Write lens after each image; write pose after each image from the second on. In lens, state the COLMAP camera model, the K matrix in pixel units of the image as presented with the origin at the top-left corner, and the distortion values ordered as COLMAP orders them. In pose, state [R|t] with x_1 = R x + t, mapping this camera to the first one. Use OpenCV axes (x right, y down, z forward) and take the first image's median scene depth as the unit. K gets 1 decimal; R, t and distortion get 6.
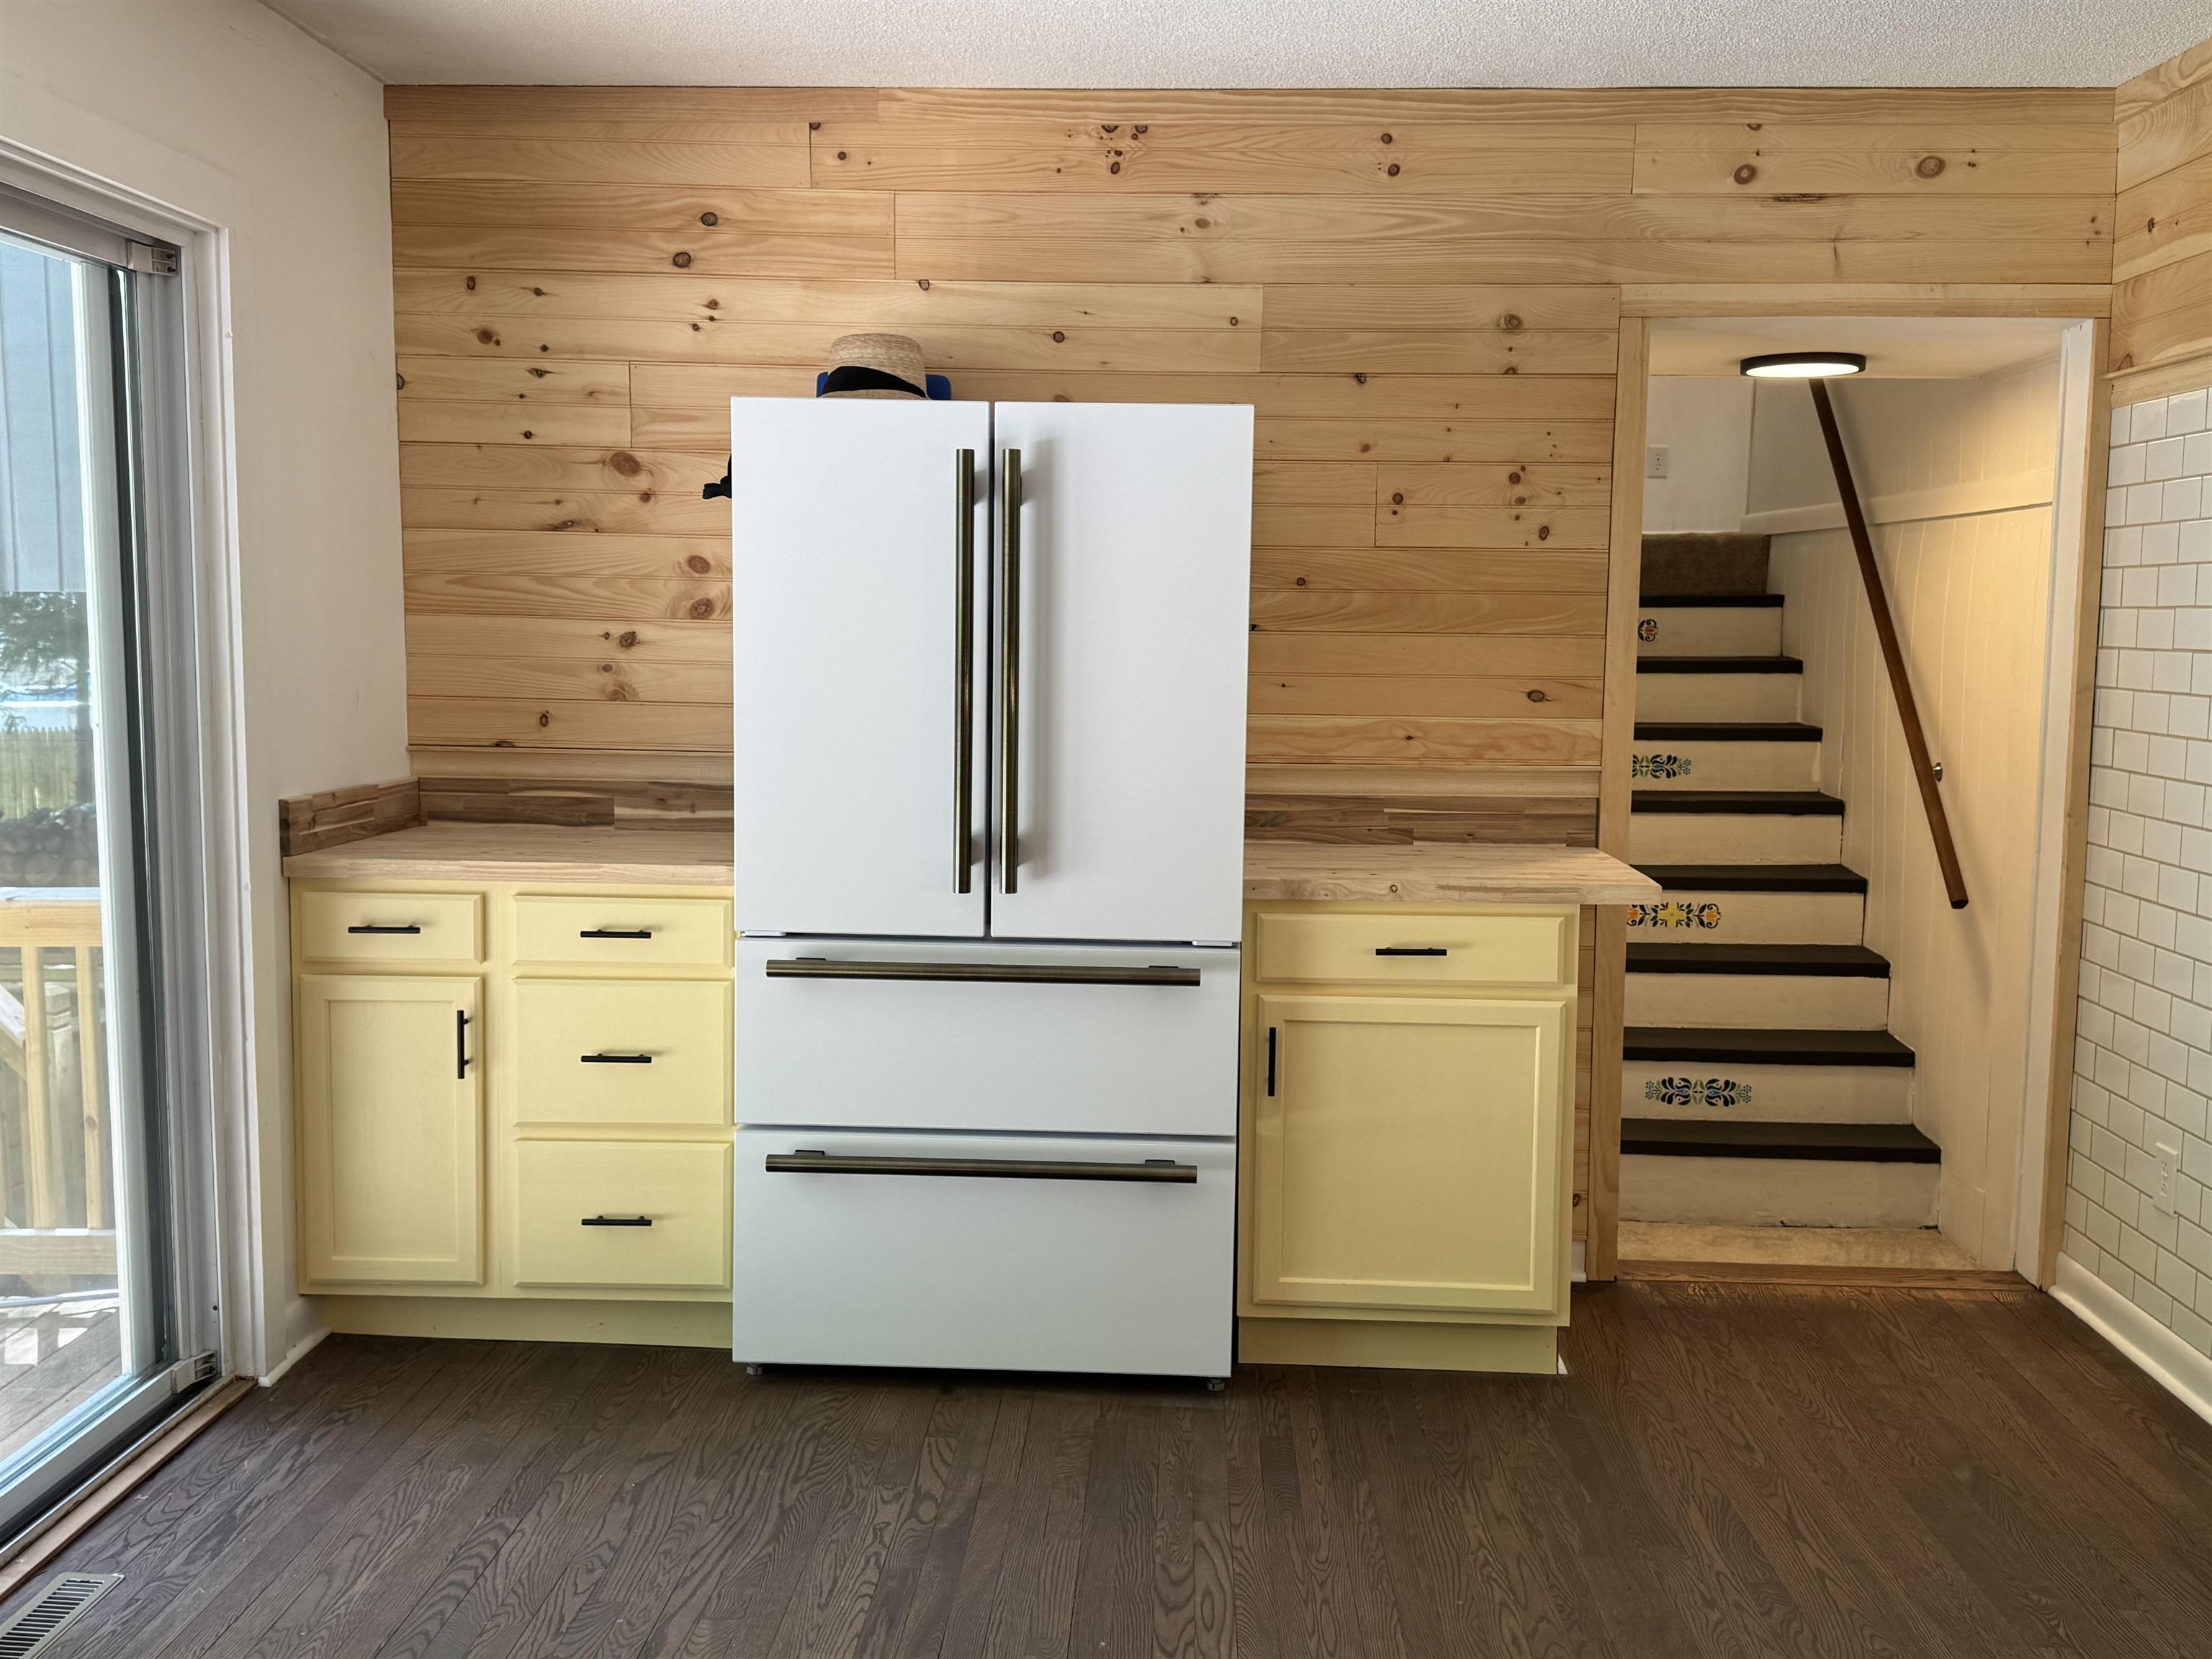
lens RADIAL K [[2034.4, 0, 1106.7], [0, 2034.4, 819.7], [0, 0, 1]] dist [0.013776, 0.000000]
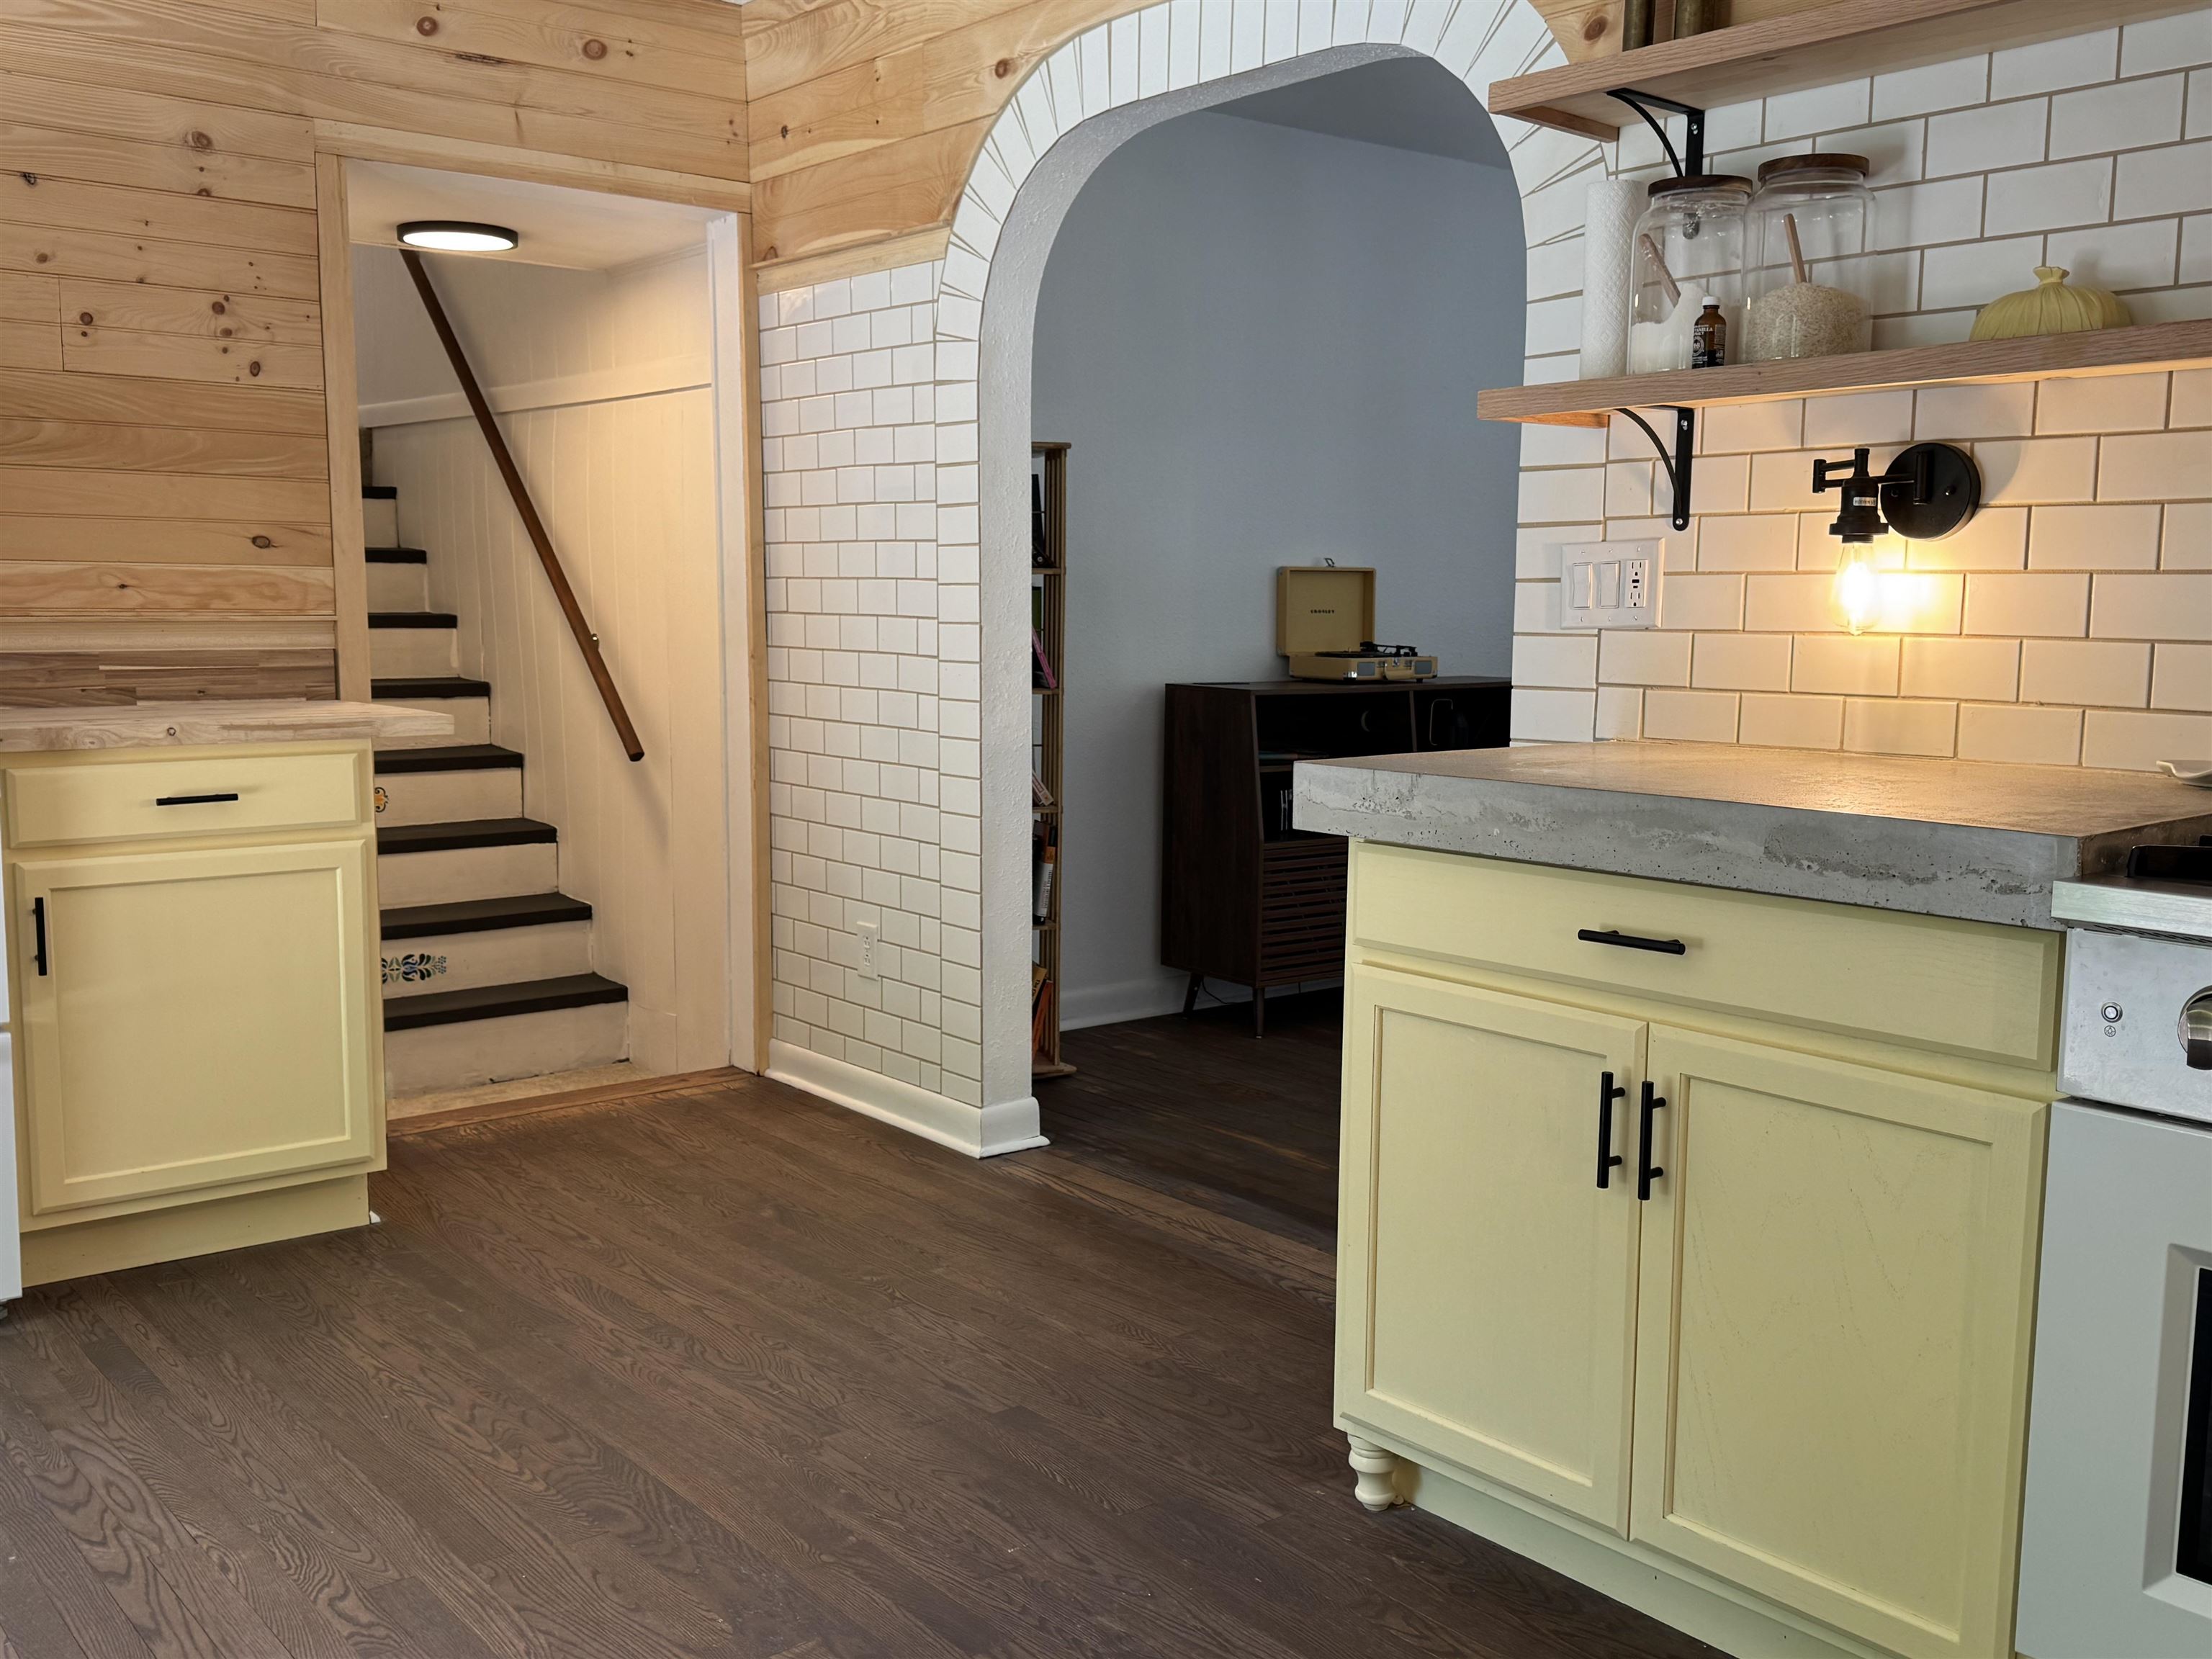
lens RADIAL K [[2034.4, 0, 1105.1], [0, 2034.4, 854.5], [0, 0, 1]] dist [0.013776, 0.000000]
pose [[0.749824, -0.088108, 0.655744, -0.133514], [0.064740, 0.996108, 0.059812, 0.053519], [-0.658462, -0.002395, 0.752610, 0.019506]]
